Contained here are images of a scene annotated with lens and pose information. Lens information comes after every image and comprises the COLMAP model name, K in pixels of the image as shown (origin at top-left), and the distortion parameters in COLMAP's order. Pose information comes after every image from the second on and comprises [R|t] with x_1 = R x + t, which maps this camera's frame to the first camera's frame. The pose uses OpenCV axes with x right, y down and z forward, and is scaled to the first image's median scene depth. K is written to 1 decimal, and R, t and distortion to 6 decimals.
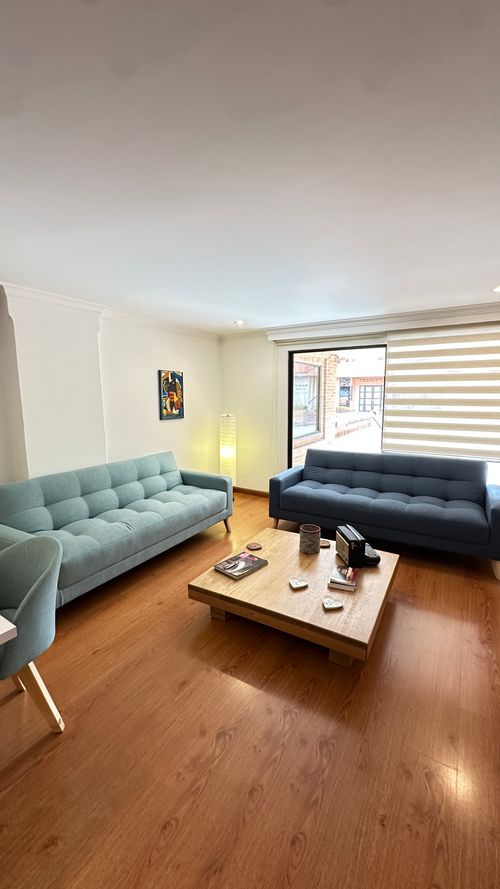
lens RADIAL K [[352.6, 0, 250.0], [0, 352.6, 444.5], [0, 0, 1]] dist [0.000129, -0.000021]
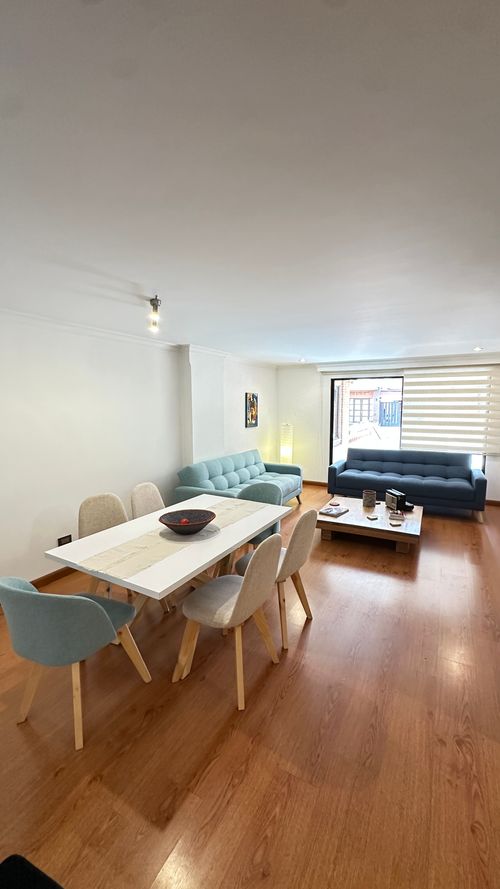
lens RADIAL K [[355.1, 0, 250.0], [0, 355.1, 444.5], [0, 0, 1]] dist [-0.000177, -0.000173]
pose [[0.998838, -0.003889, 0.048042, -0.311163], [0.005435, 0.999470, -0.032085, 0.044442], [-0.047891, 0.032308, 0.998330, -0.426264]]
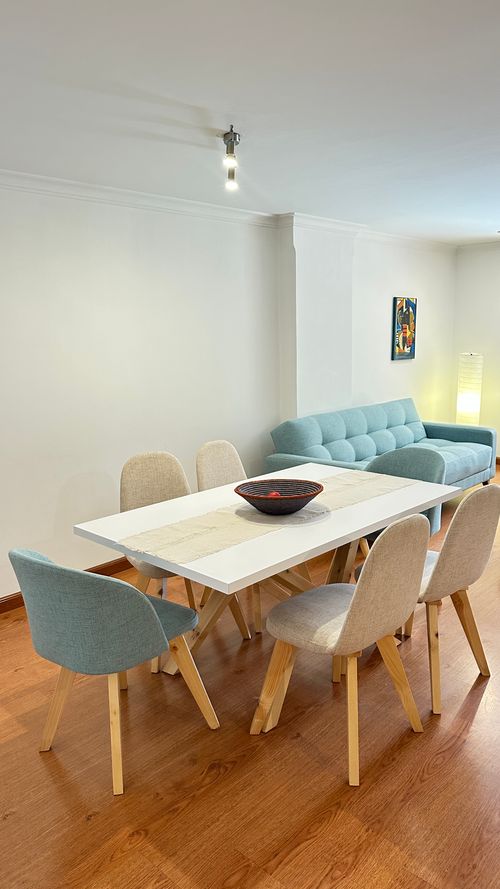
lens RADIAL K [[622.1, 0, 250.0], [0, 622.1, 444.5], [0, 0, 1]] dist [0.117803, -0.144617]
pose [[0.979183, 0.018248, -0.202159, -0.283857], [-0.011530, 0.999343, 0.034361, 0.078129], [0.202654, -0.031315, 0.978750, -0.475236]]
